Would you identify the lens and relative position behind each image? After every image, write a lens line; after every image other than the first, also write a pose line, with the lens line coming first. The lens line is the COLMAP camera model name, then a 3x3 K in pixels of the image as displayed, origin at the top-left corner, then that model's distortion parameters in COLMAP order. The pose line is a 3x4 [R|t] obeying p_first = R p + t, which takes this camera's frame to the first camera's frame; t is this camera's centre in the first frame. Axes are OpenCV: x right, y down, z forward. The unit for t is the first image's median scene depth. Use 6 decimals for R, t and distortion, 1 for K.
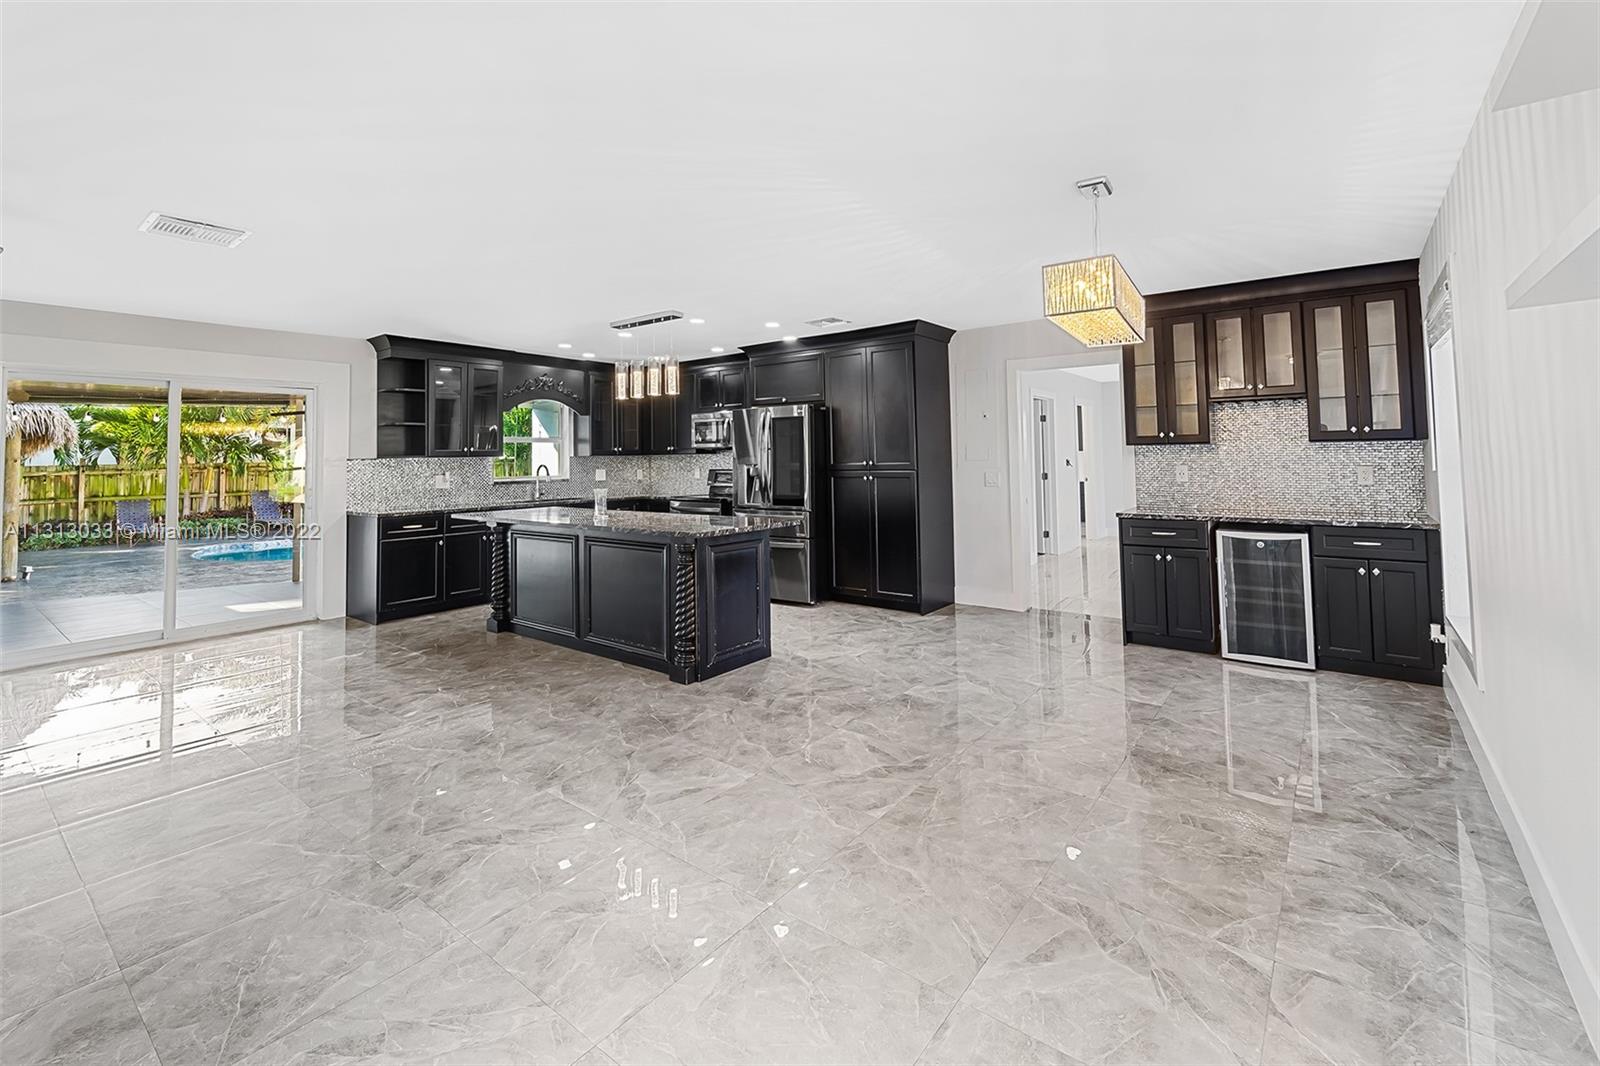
lens RADIAL K [[682.8, 0, 812.0], [0, 682.8, 450.2], [0, 0, 1]] dist [0.001058, -0.000213]
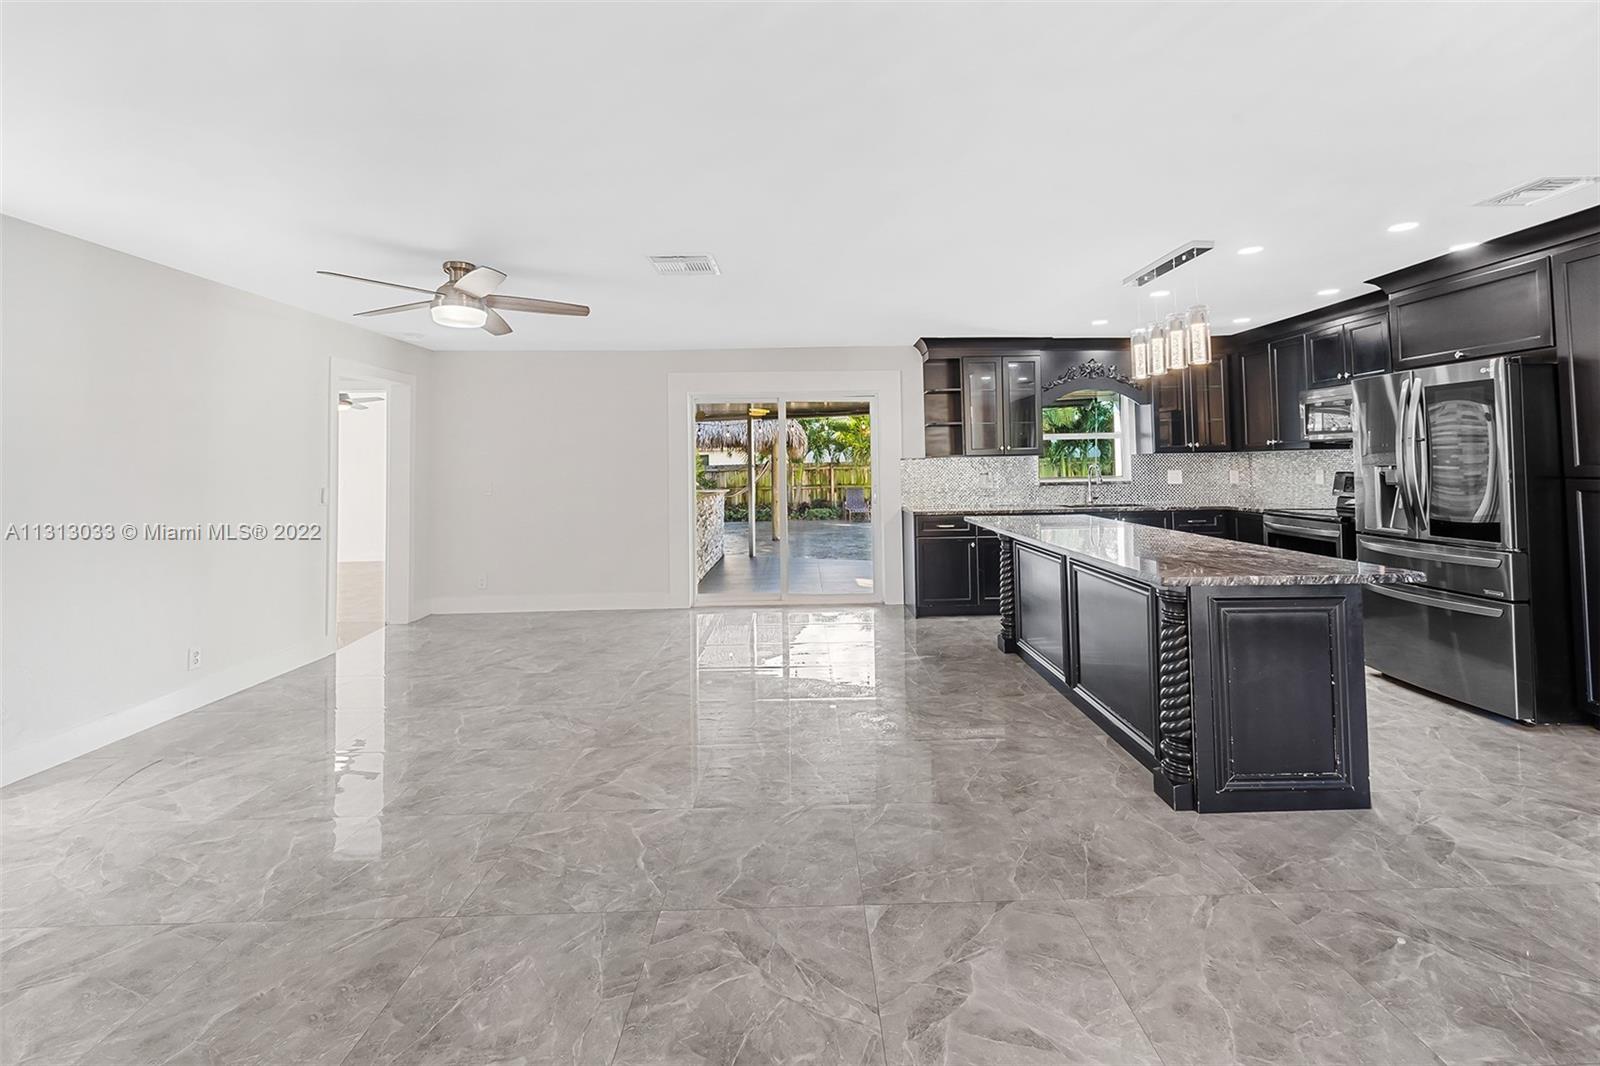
lens RADIAL K [[682.8, 0, 812.0], [0, 682.8, 450.2], [0, 0, 1]] dist [0.001058, -0.000213]
pose [[0.627886, -0.011744, -0.778216, 0.067703], [0.014356, 0.999891, -0.003506, 0.001775], [0.778173, -0.008970, 0.627986, 0.214087]]
